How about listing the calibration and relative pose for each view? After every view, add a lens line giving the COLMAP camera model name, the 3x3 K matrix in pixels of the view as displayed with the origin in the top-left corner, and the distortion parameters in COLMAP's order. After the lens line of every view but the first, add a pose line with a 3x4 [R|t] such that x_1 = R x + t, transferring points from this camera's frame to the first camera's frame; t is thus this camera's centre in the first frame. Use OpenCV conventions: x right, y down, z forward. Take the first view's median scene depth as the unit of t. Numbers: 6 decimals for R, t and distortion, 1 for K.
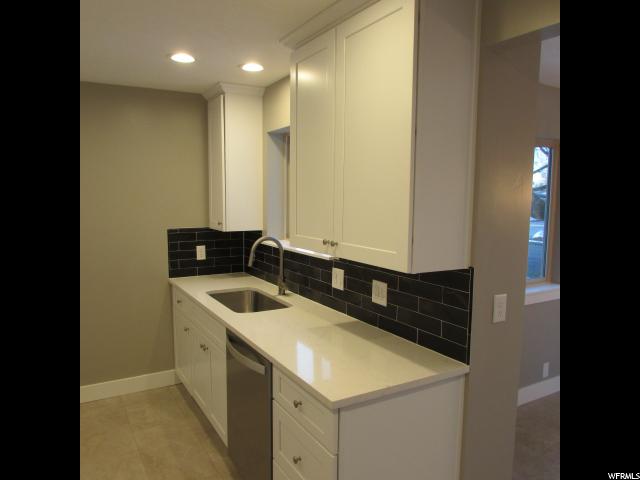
lens RADIAL K [[457.3, 0, 320.0], [0, 457.3, 240.0], [0, 0, 1]] dist [-0.001403, -0.000279]
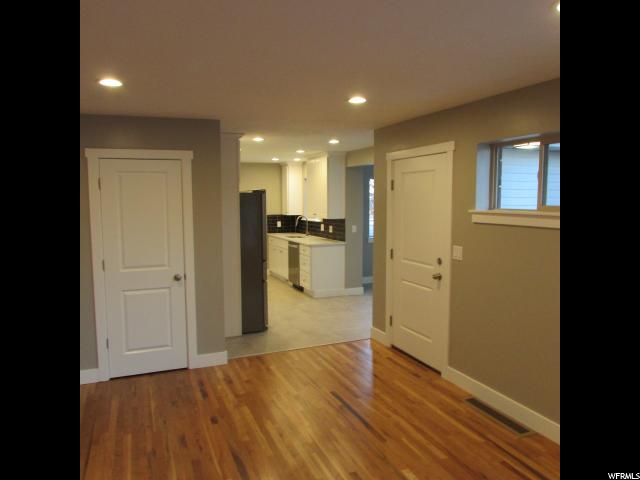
lens RADIAL K [[457.3, 0, 320.0], [0, 457.3, 240.0], [0, 0, 1]] dist [-0.001403, -0.000279]
pose [[0.991257, 0.002693, -0.131919, 0.450035], [-0.004258, 0.999924, -0.011587, 0.209917], [0.131878, 0.012047, 0.991193, -2.215014]]
